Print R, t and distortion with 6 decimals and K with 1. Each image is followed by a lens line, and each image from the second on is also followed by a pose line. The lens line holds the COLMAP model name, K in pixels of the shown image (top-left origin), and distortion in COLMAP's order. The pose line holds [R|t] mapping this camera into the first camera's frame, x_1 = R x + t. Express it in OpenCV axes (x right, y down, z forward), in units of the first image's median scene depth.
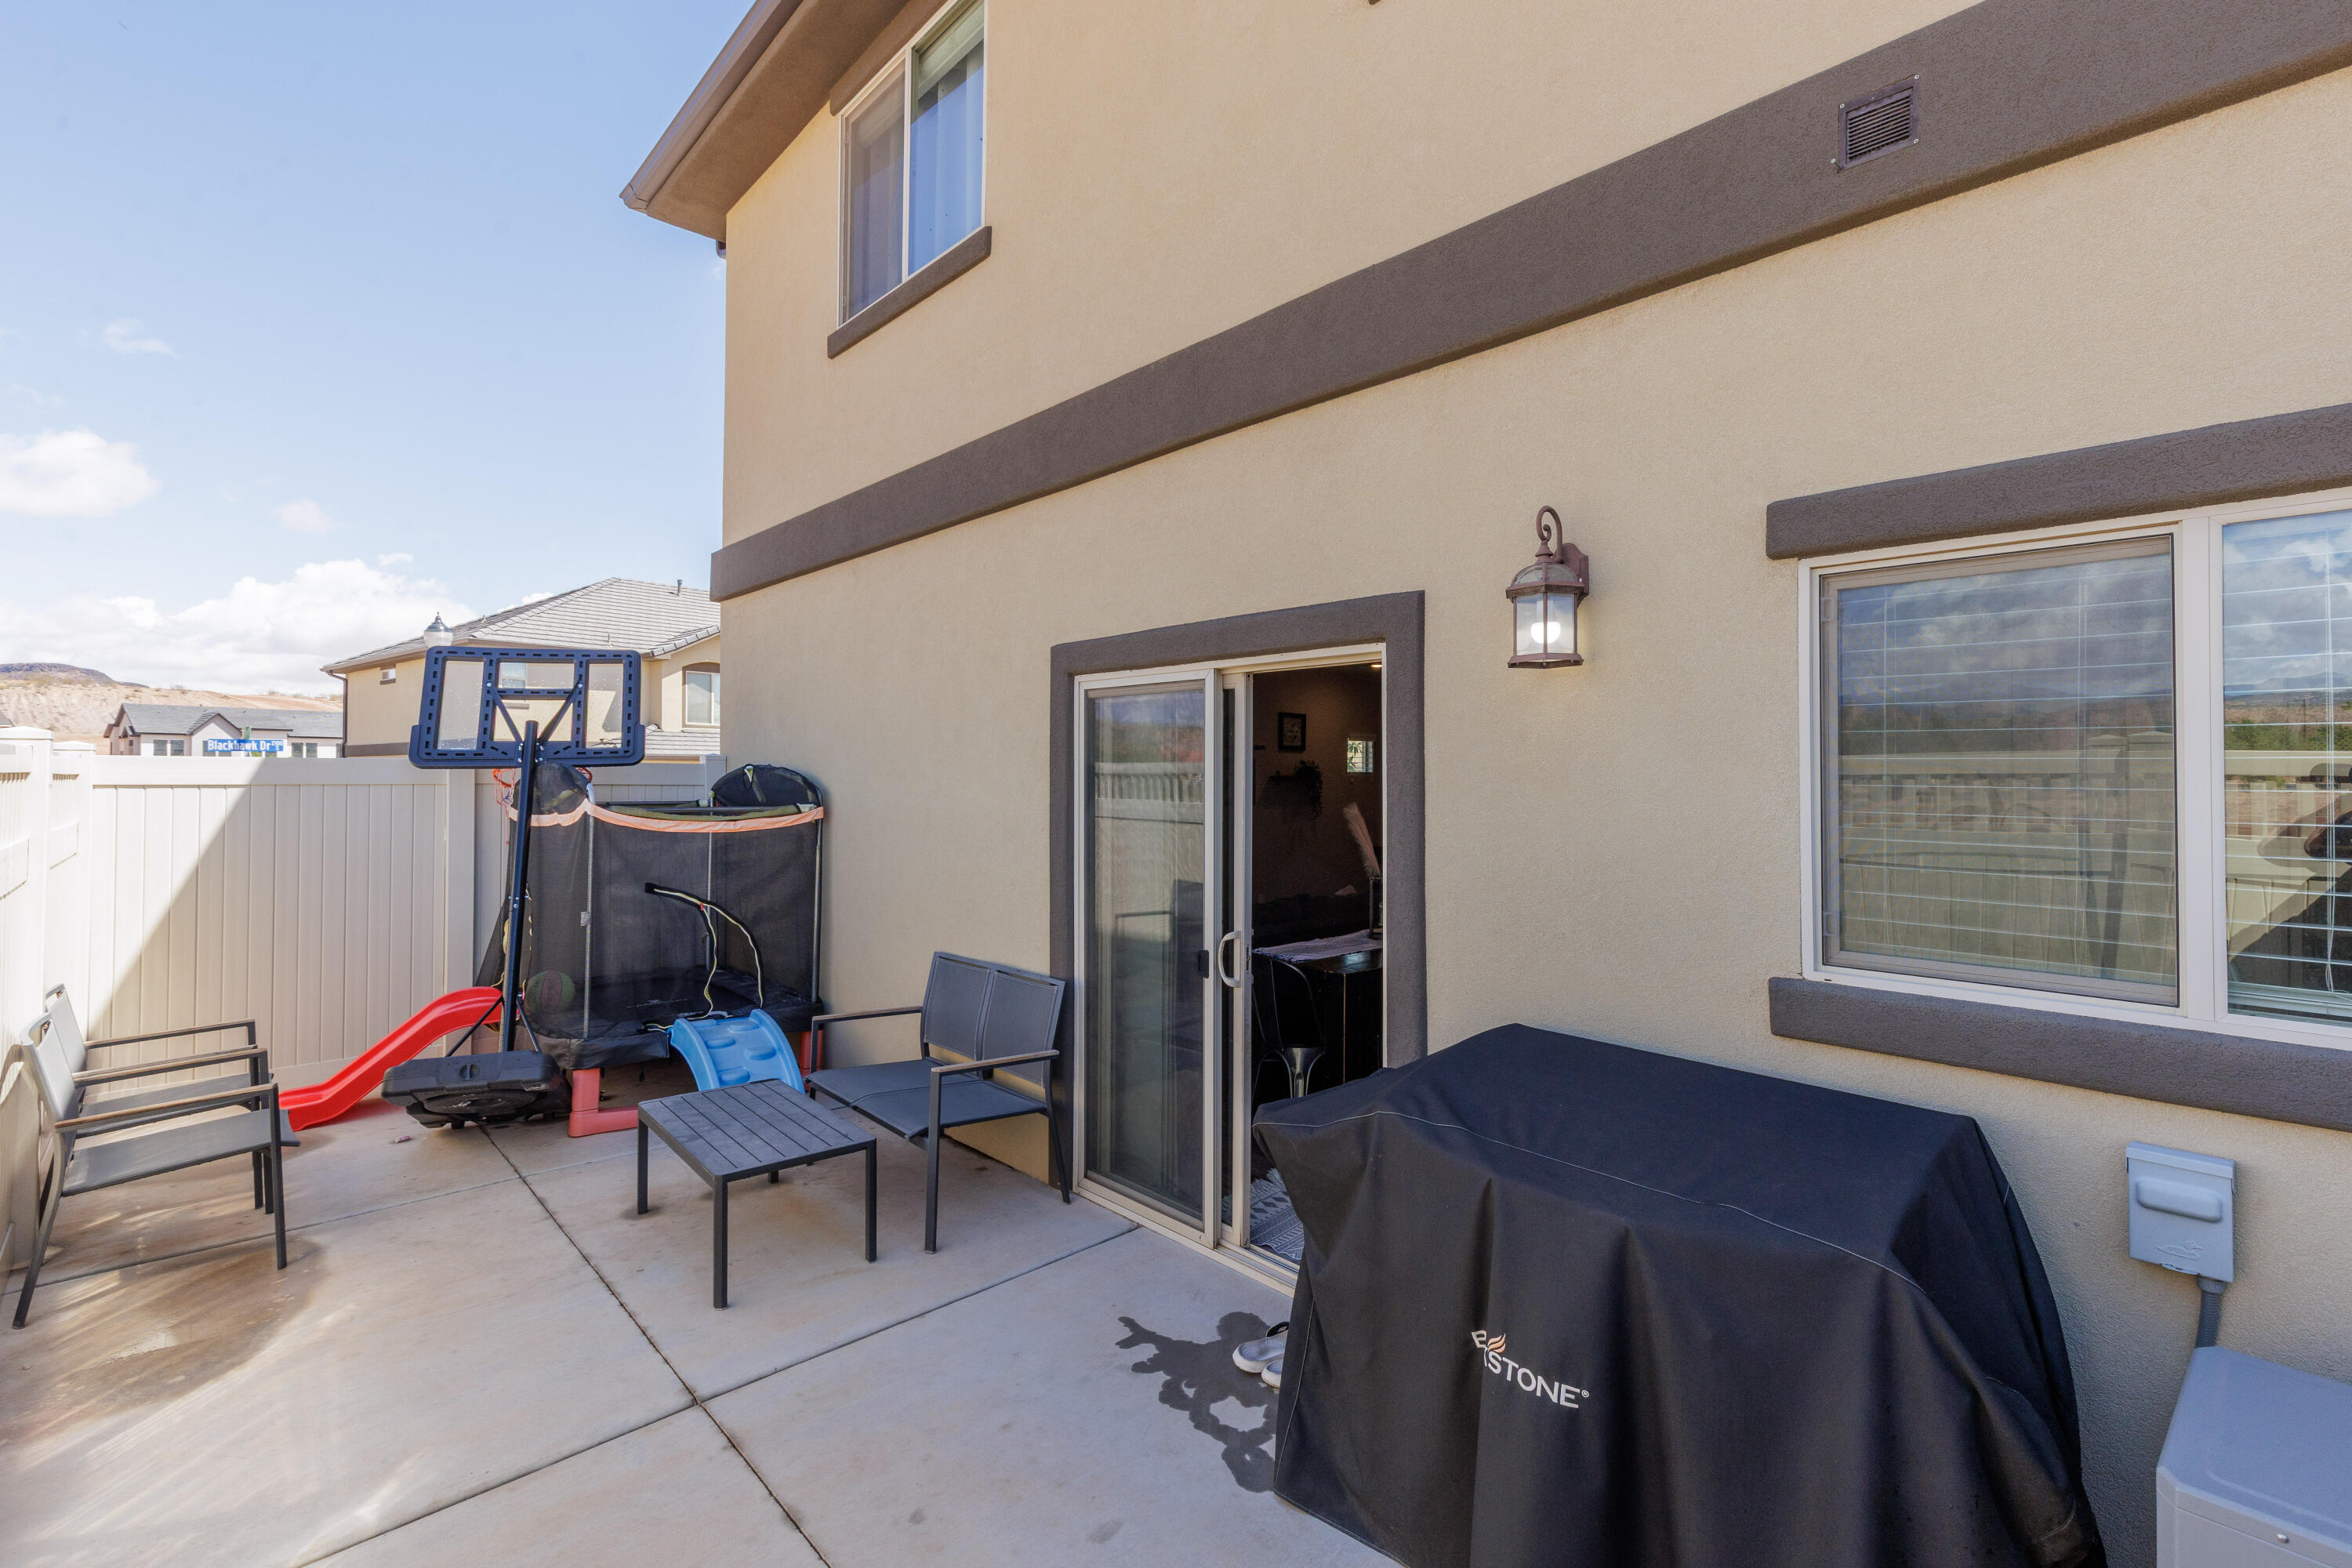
lens RADIAL K [[1057.9, 0, 1192.5], [0, 1057.9, 777.2], [0, 0, 1]] dist [0.007315, -0.001678]
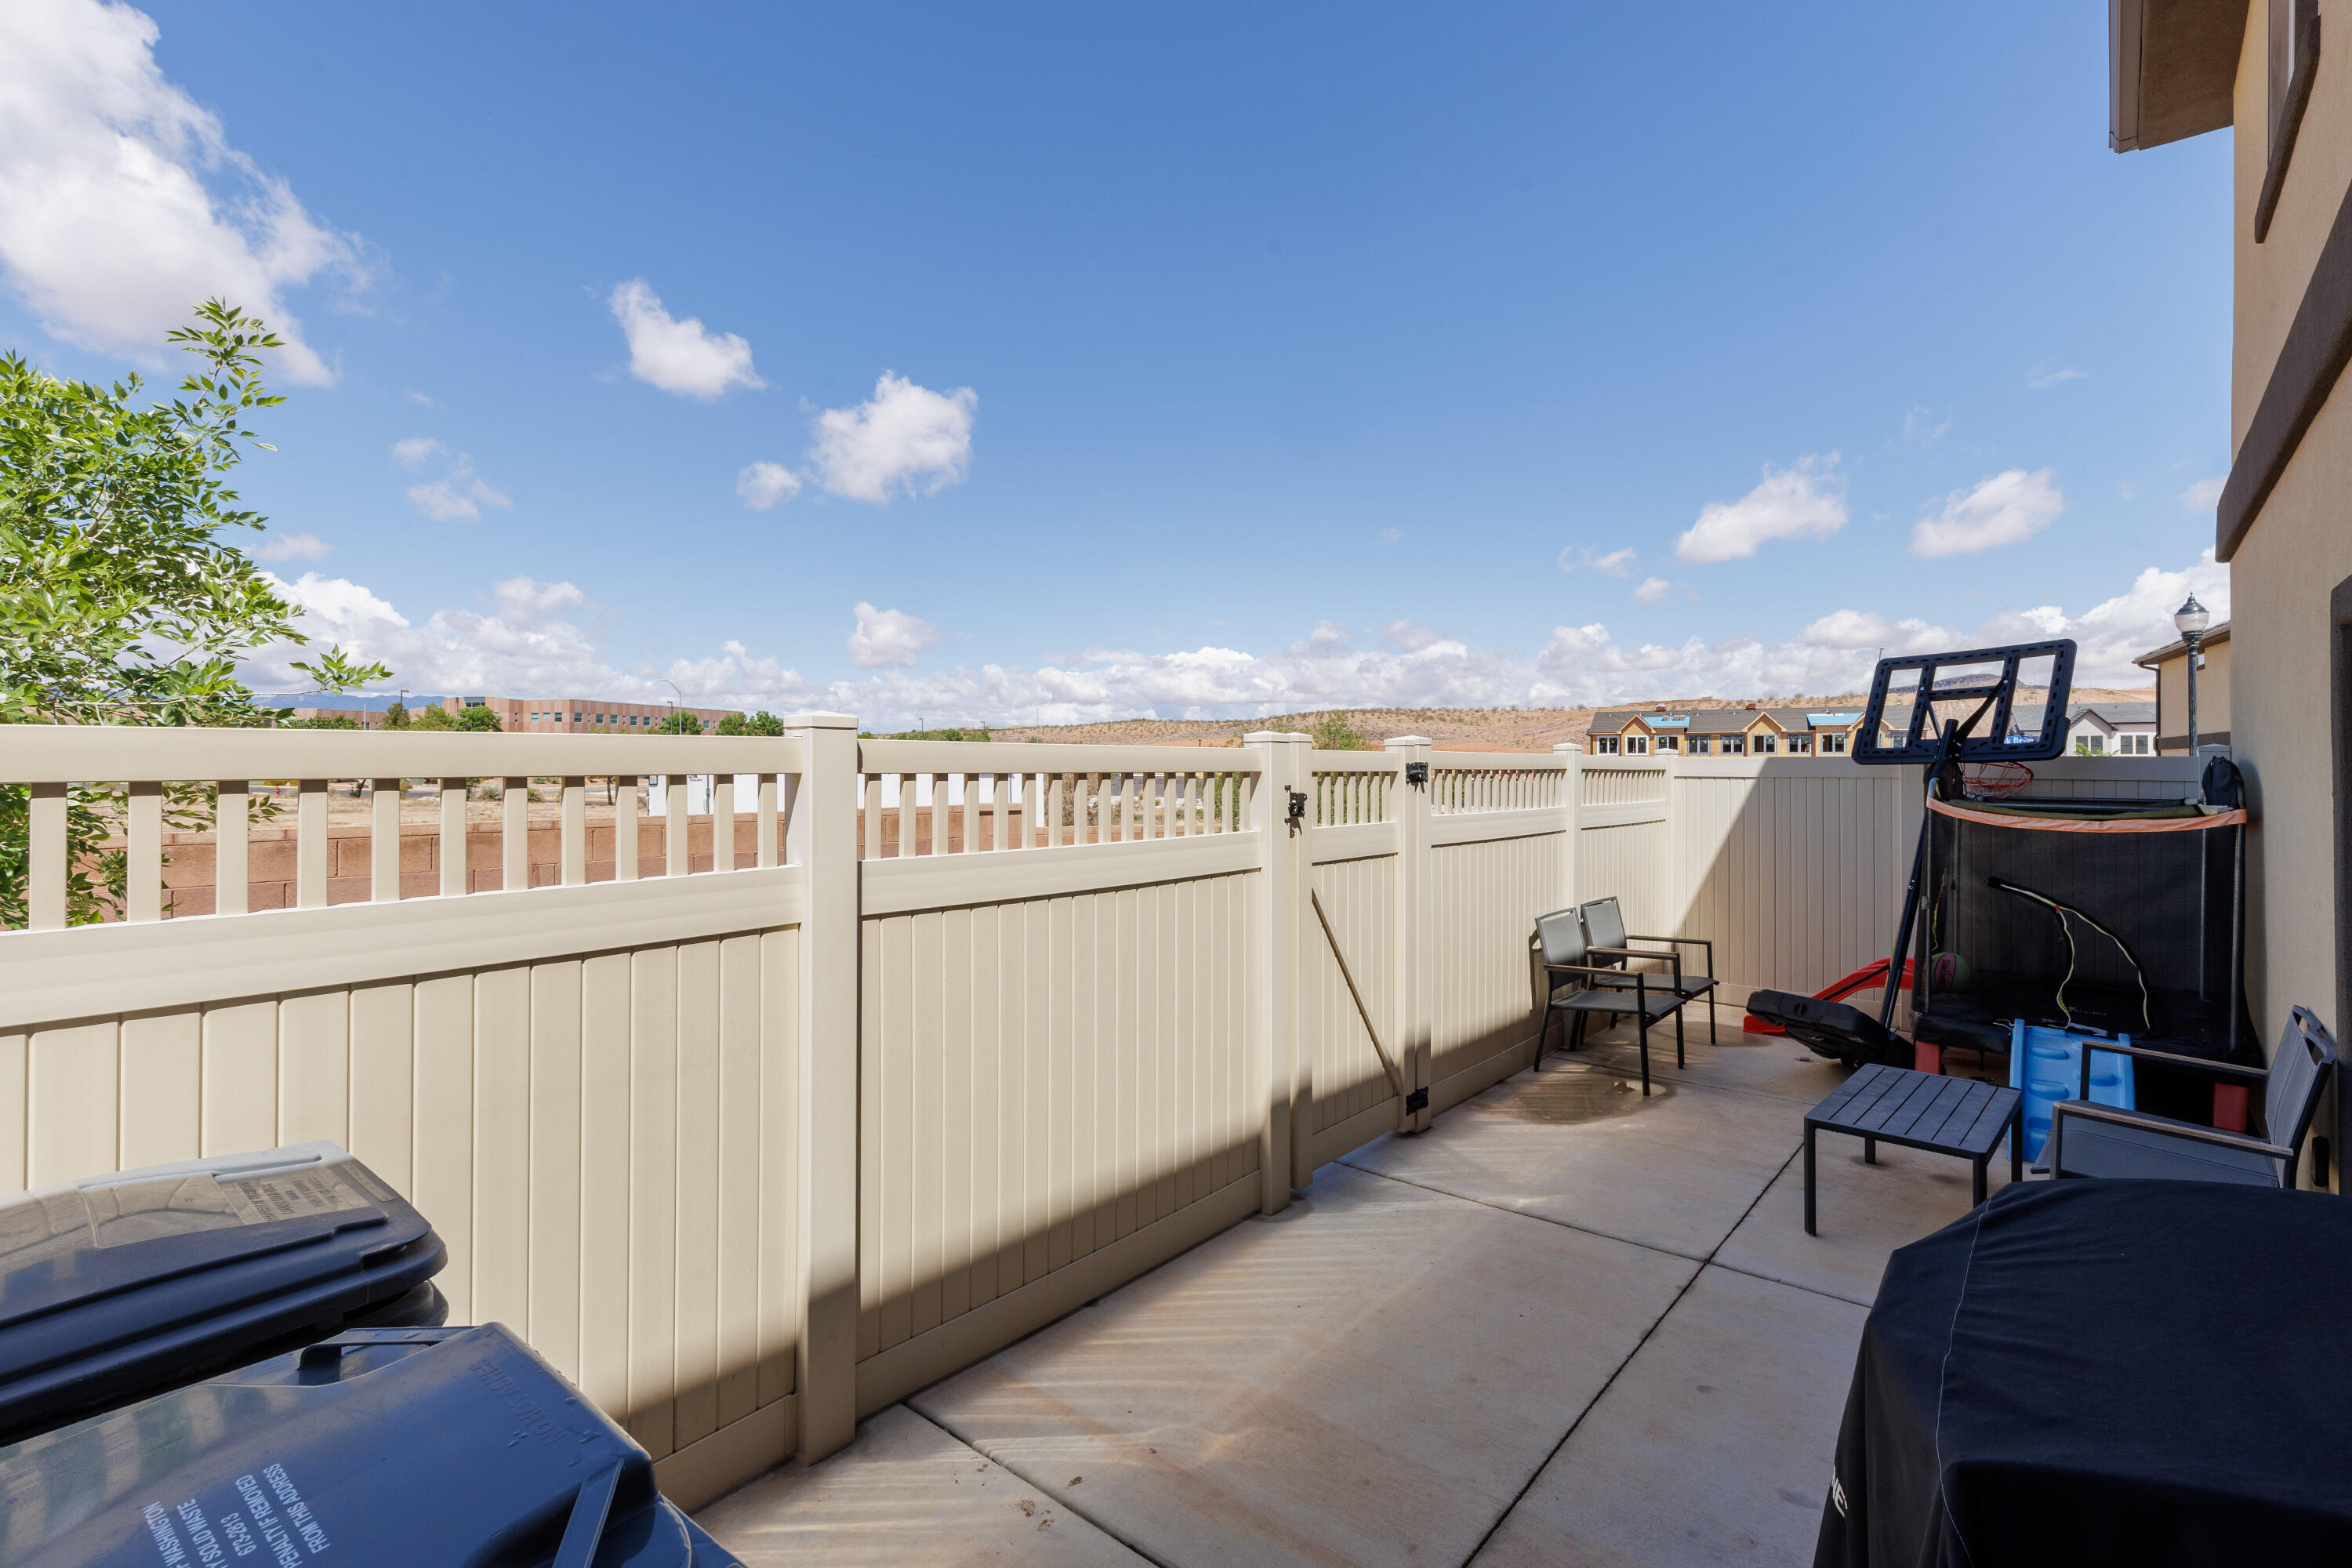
lens RADIAL K [[1057.9, 0, 1195.7], [0, 1057.9, 765.3], [0, 0, 1]] dist [0.007315, -0.001678]
pose [[0.108637, -0.004827, -0.994070, 0.372287], [0.000041, 0.999988, -0.004852, -0.001205], [0.994081, 0.000487, 0.108636, 0.125802]]
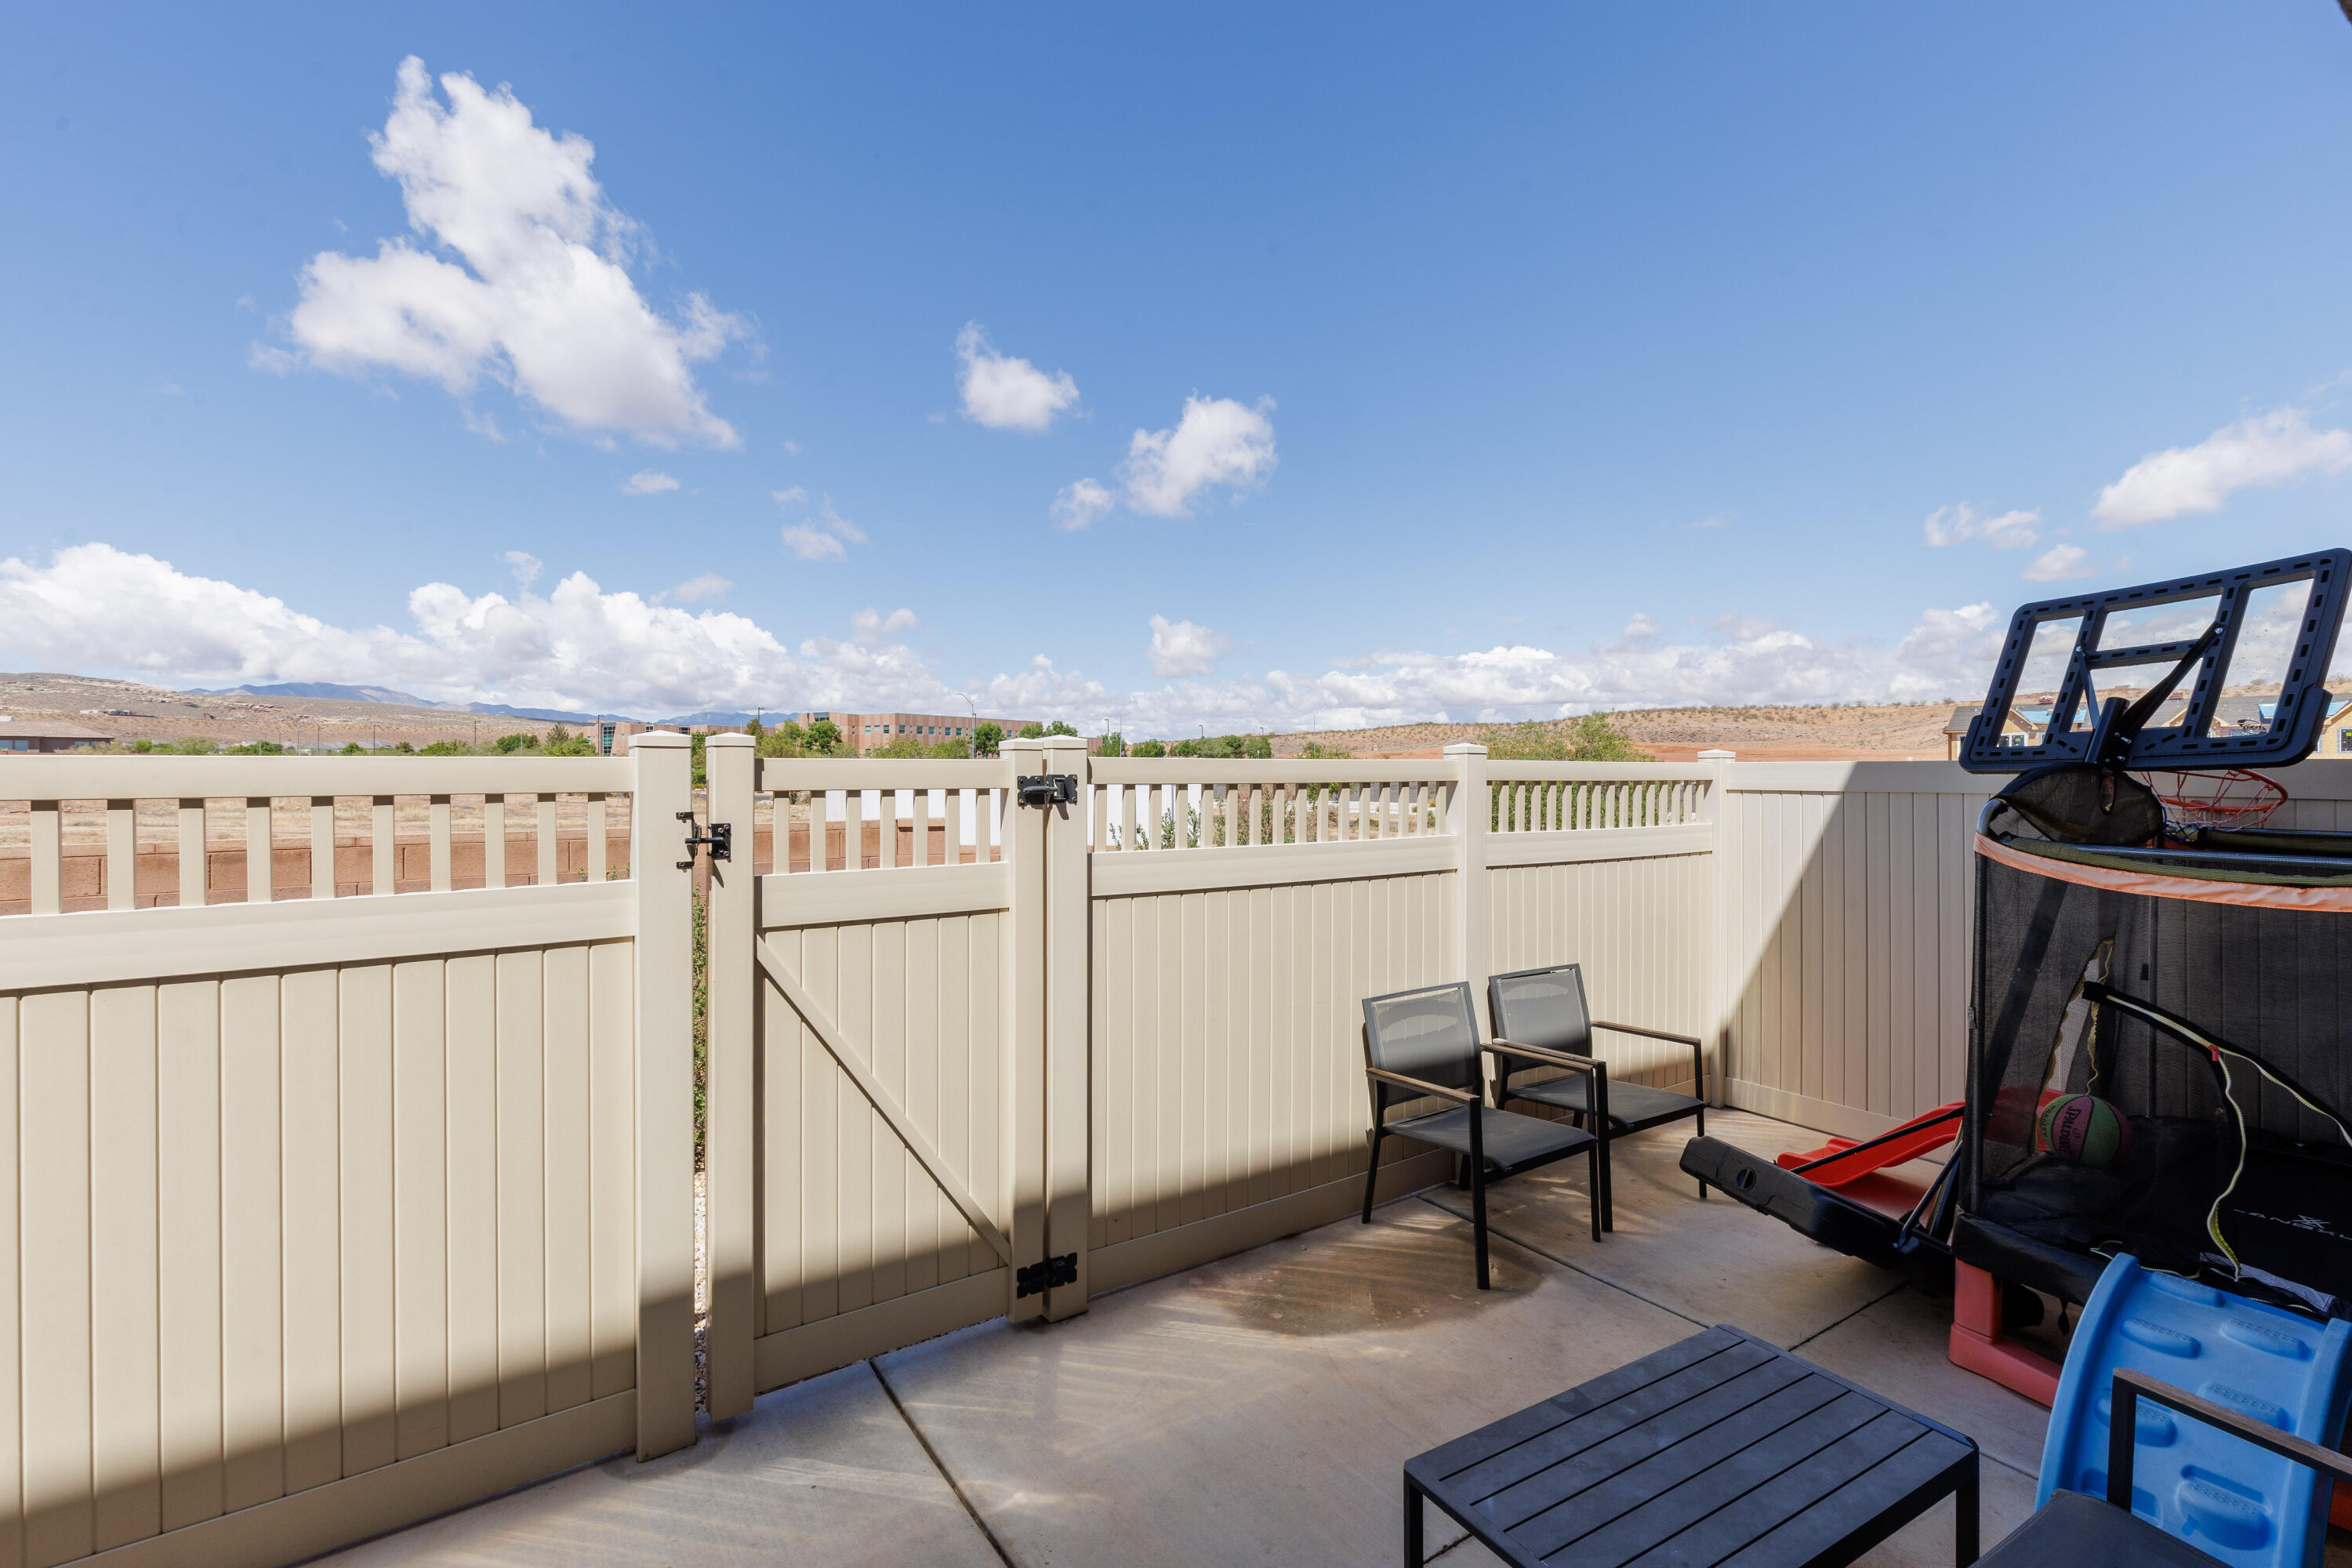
lens RADIAL K [[1057.9, 0, 1227.5], [0, 1057.9, 787.9], [0, 0, 1]] dist [0.007315, -0.001678]
pose [[-0.153958, 0.011373, -0.988012, 0.090715], [0.001414, 0.999935, 0.011290, -0.007360], [0.988076, 0.000341, -0.153964, 0.588274]]
